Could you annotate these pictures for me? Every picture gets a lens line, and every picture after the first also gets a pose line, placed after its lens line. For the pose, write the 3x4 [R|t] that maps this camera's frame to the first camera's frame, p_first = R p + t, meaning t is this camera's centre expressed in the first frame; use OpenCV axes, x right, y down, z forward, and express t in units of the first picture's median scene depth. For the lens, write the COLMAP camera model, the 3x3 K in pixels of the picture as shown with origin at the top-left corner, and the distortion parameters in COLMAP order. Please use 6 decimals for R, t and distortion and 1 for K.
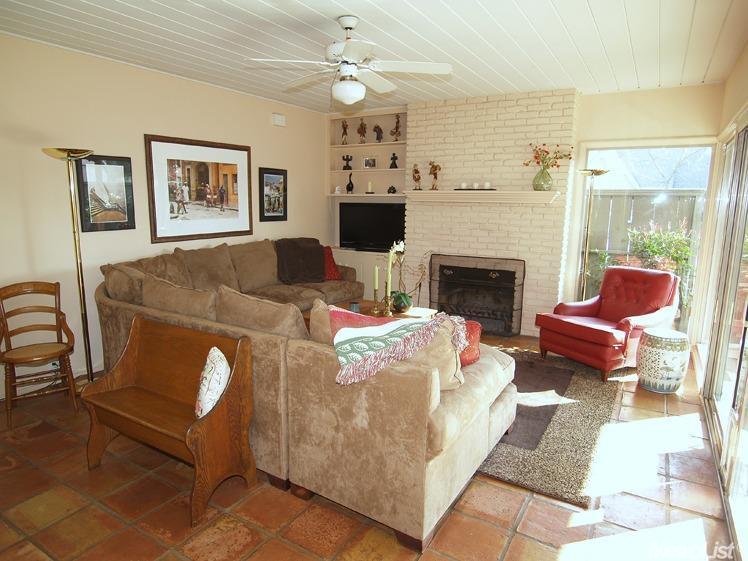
lens RADIAL K [[468.0, 0, 369.4], [0, 468.0, 279.4], [0, 0, 1]] dist [-0.034430, -0.001016]
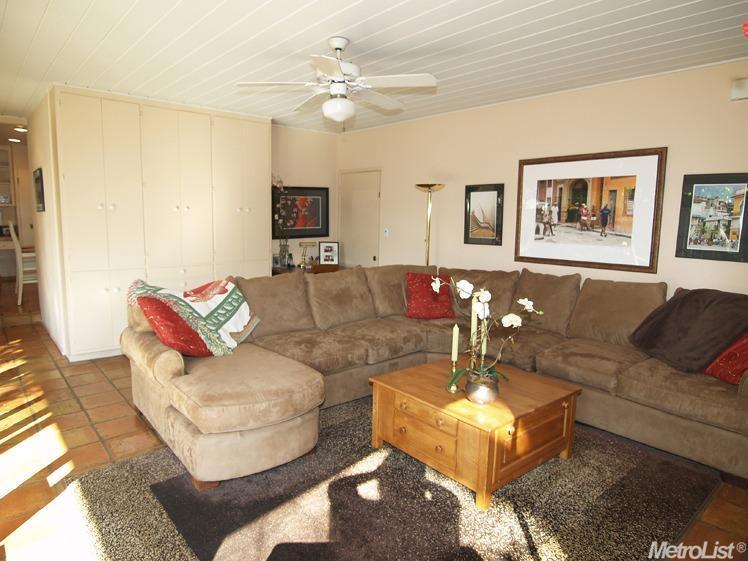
lens RADIAL K [[468.0, 0, 370.4], [0, 468.0, 279.5], [0, 0, 1]] dist [-0.034430, -0.001016]
pose [[-0.301036, 0.112789, -0.946919, 0.610103], [-0.180466, 0.968300, 0.172708, -0.150320], [0.936381, 0.222878, -0.271138, 0.919805]]
